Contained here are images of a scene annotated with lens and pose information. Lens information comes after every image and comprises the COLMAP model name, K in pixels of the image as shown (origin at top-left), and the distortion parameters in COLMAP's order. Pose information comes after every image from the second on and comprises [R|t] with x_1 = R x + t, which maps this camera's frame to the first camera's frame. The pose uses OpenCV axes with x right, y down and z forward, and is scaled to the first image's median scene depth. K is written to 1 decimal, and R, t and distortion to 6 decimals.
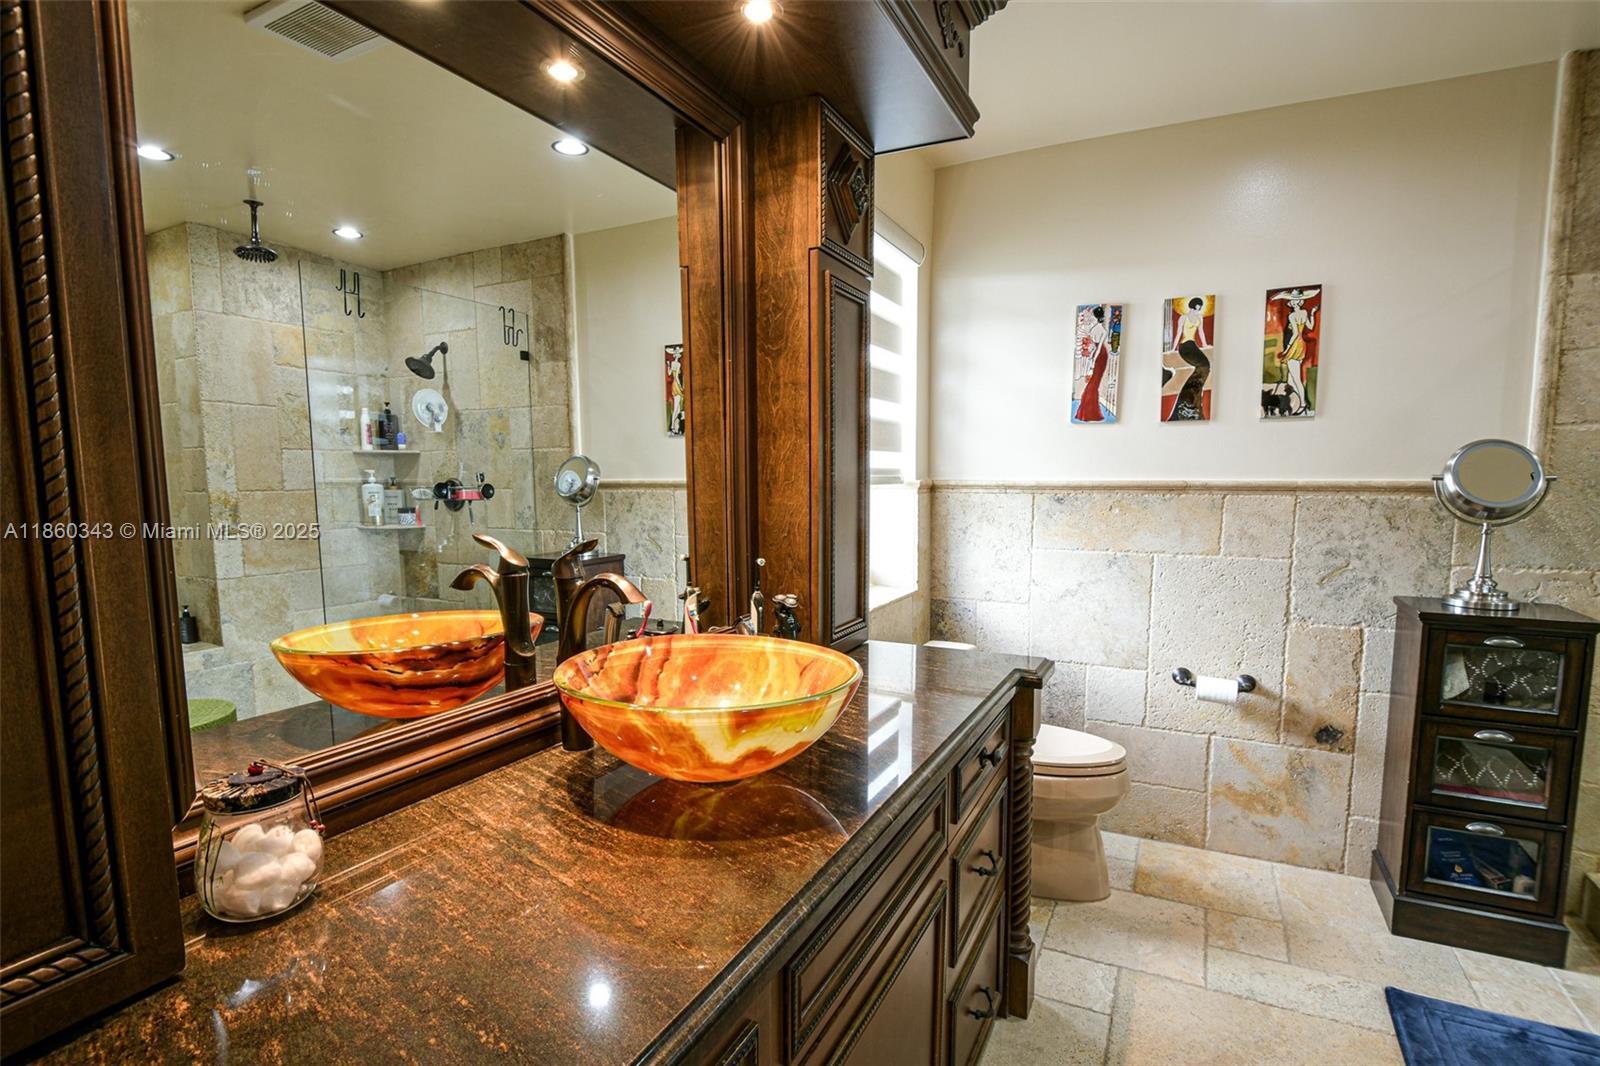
lens RADIAL K [[772.1, 0, 827.8], [0, 772.1, 560.2], [0, 0, 1]] dist [-0.002578, -0.006653]
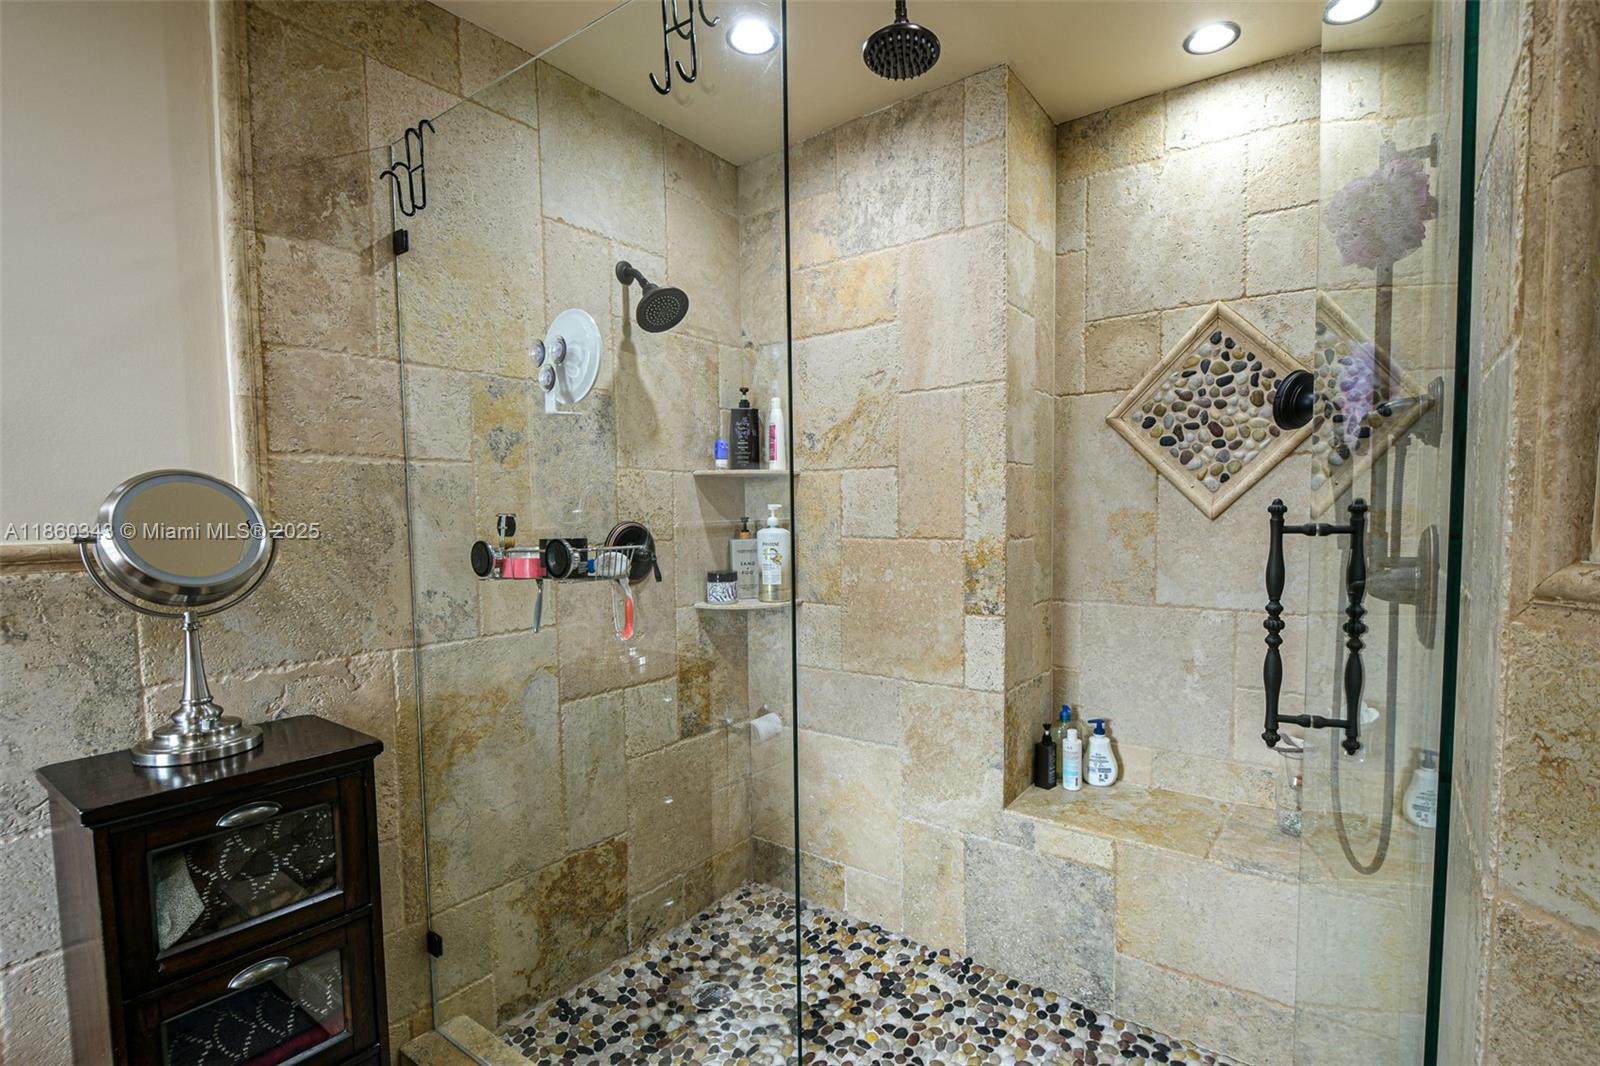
lens RADIAL K [[772.1, 0, 827.8], [0, 772.1, 560.2], [0, 0, 1]] dist [-0.002578, -0.006653]
pose [[0.183781, -0.067911, 0.980618, 0.375123], [0.119223, 0.991785, 0.046340, -0.056709], [-0.975710, 0.108396, 0.190368, 0.408361]]
